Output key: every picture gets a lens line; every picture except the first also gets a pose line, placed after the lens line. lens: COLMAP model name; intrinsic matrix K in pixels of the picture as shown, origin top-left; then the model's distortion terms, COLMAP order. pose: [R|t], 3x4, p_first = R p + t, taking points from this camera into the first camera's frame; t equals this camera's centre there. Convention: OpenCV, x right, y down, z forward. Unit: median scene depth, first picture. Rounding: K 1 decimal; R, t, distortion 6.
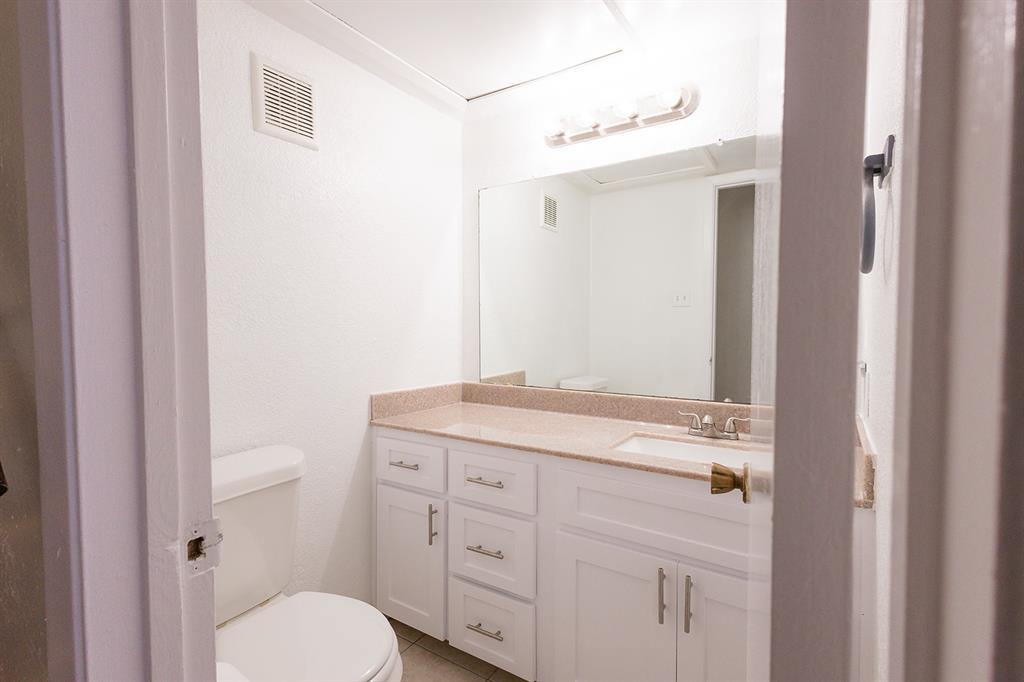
lens RADIAL K [[466.2, 0, 516.4], [0, 466.2, 340.7], [0, 0, 1]] dist [0.010752, 0.000241]
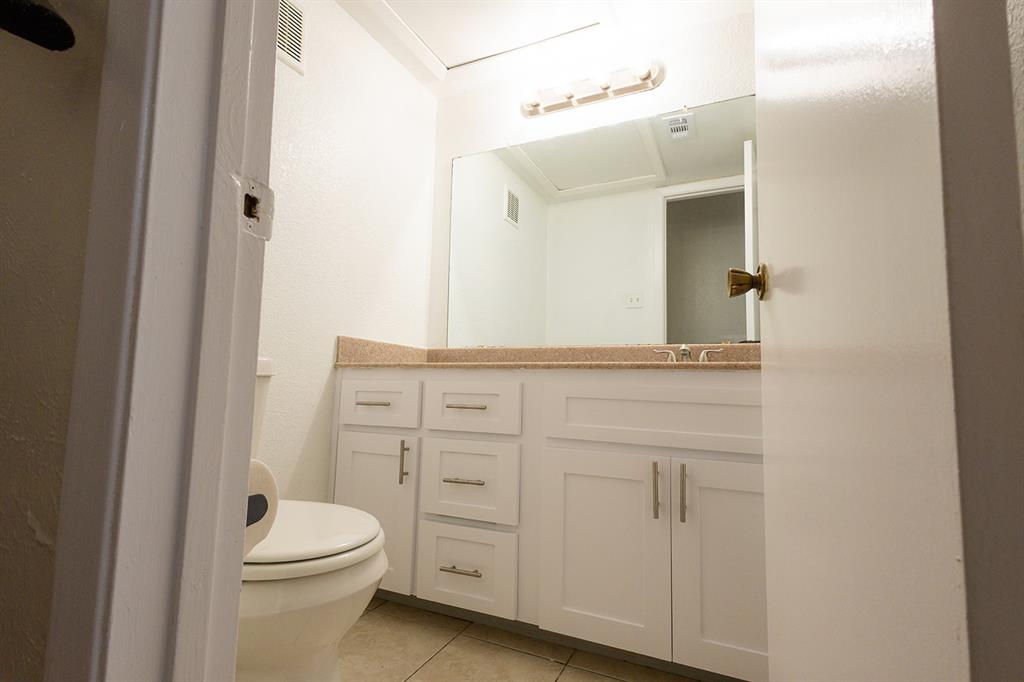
lens RADIAL K [[475.1, 0, 512.3], [0, 475.1, 343.3], [0, 0, 1]] dist [0.007988, -0.000877]
pose [[0.991390, 0.032121, 0.126938, -0.089146], [-0.016448, 0.992315, -0.122642, 0.257978], [-0.129902, 0.119498, 0.984300, 0.012522]]
